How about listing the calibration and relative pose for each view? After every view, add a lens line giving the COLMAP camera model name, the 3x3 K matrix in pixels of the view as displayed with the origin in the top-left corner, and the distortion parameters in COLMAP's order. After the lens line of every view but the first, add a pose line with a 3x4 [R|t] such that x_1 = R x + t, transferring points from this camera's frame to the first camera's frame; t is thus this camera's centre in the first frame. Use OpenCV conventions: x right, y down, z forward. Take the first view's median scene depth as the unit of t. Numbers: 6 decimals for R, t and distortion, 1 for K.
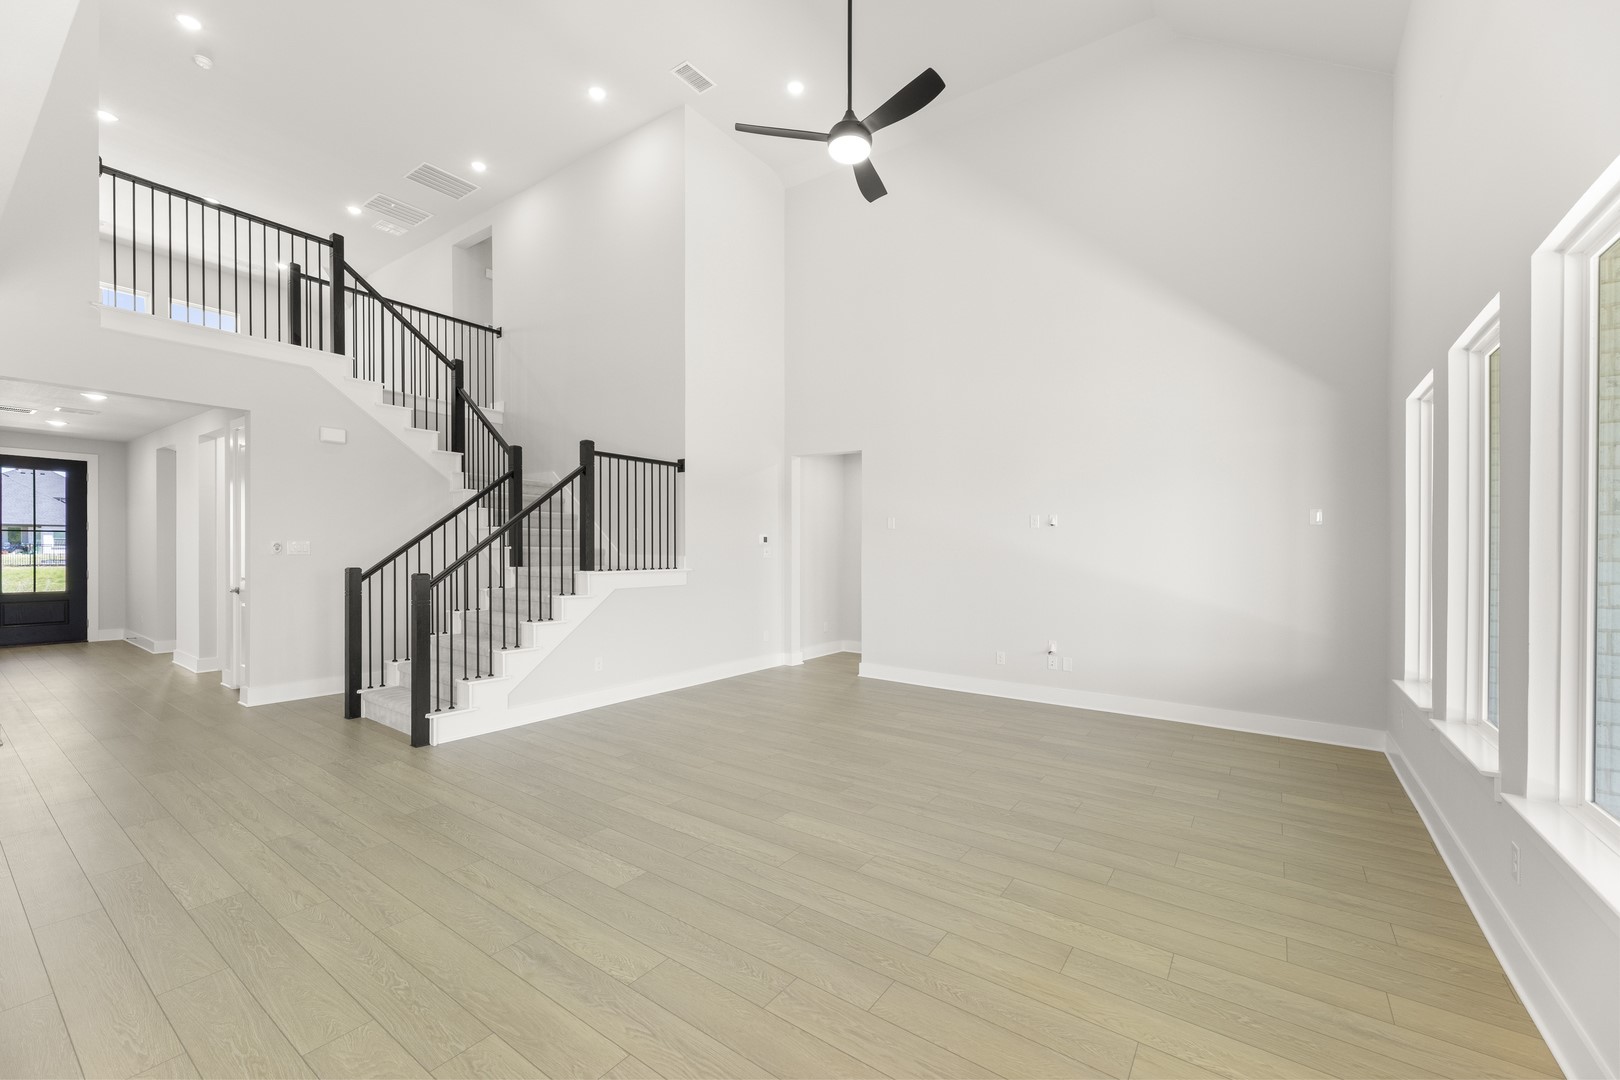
lens RADIAL K [[644.1, 0, 816.2], [0, 644.1, 539.0], [0, 0, 1]] dist [0.000463, -0.000011]
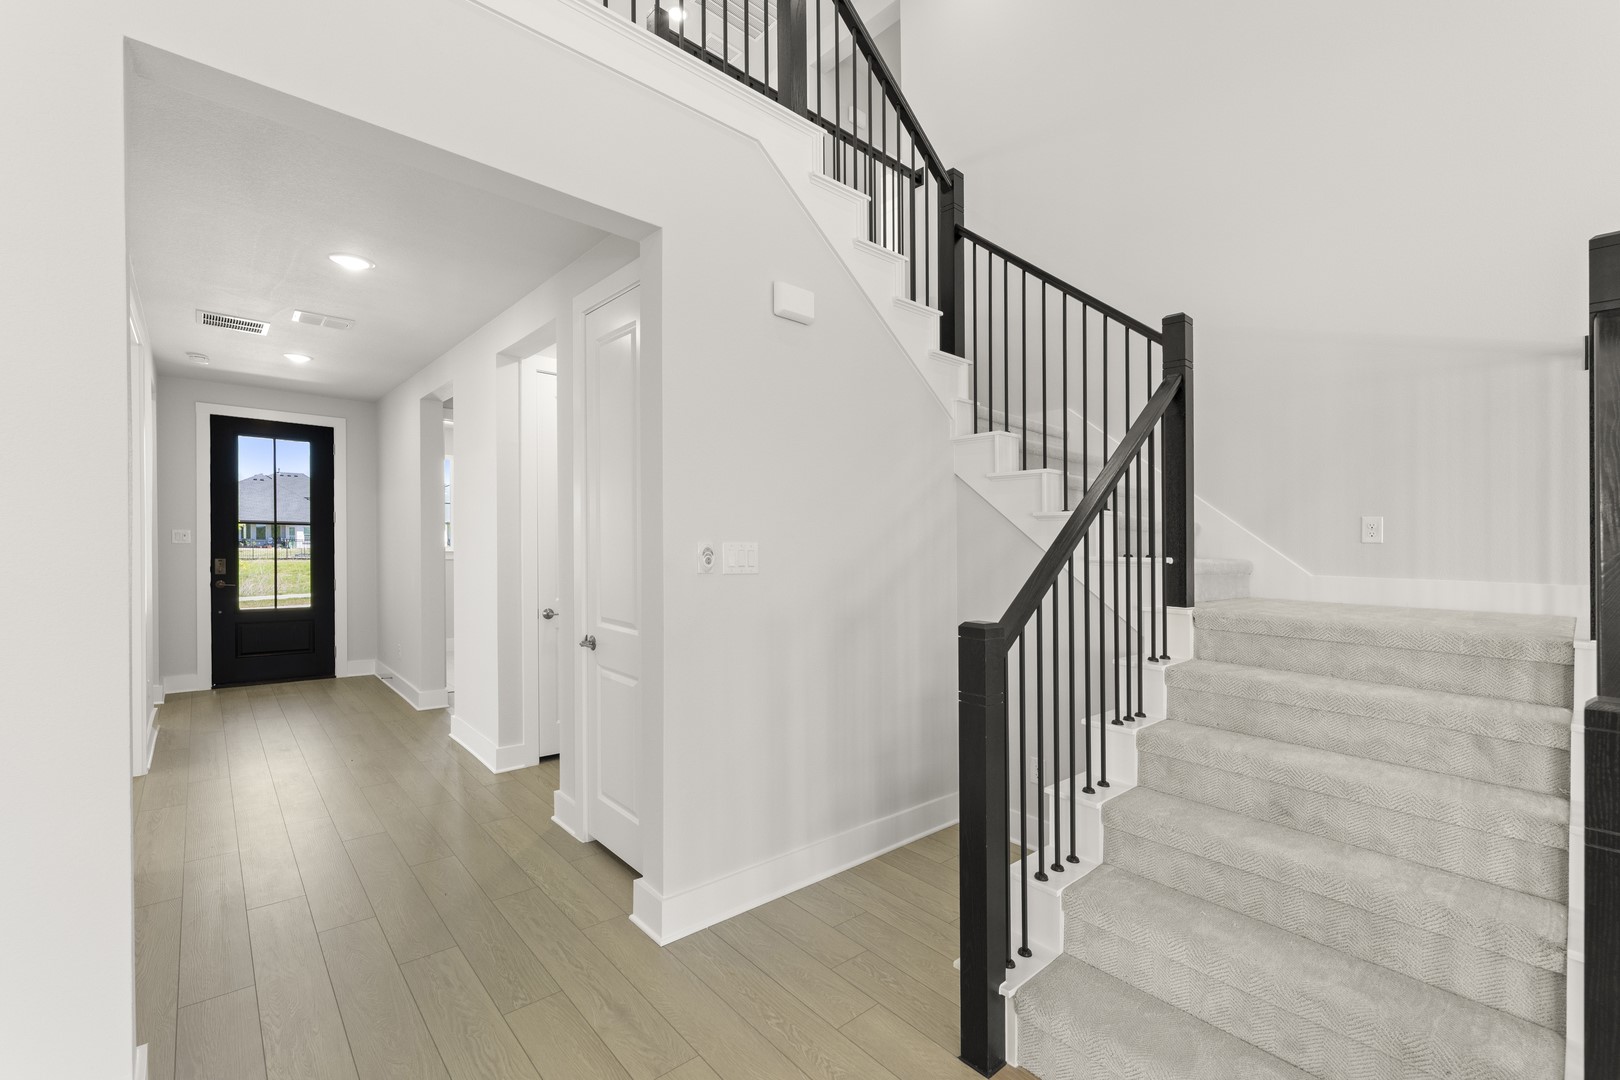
lens RADIAL K [[684.6, 0, 806.1], [0, 684.6, 542.0], [0, 0, 1]] dist [0.001319, 0.000189]
pose [[0.972263, 0.004408, -0.233847, -0.459124], [-0.002315, 0.999955, 0.009226, -0.000778], [0.233877, -0.008429, 0.972230, 0.396175]]
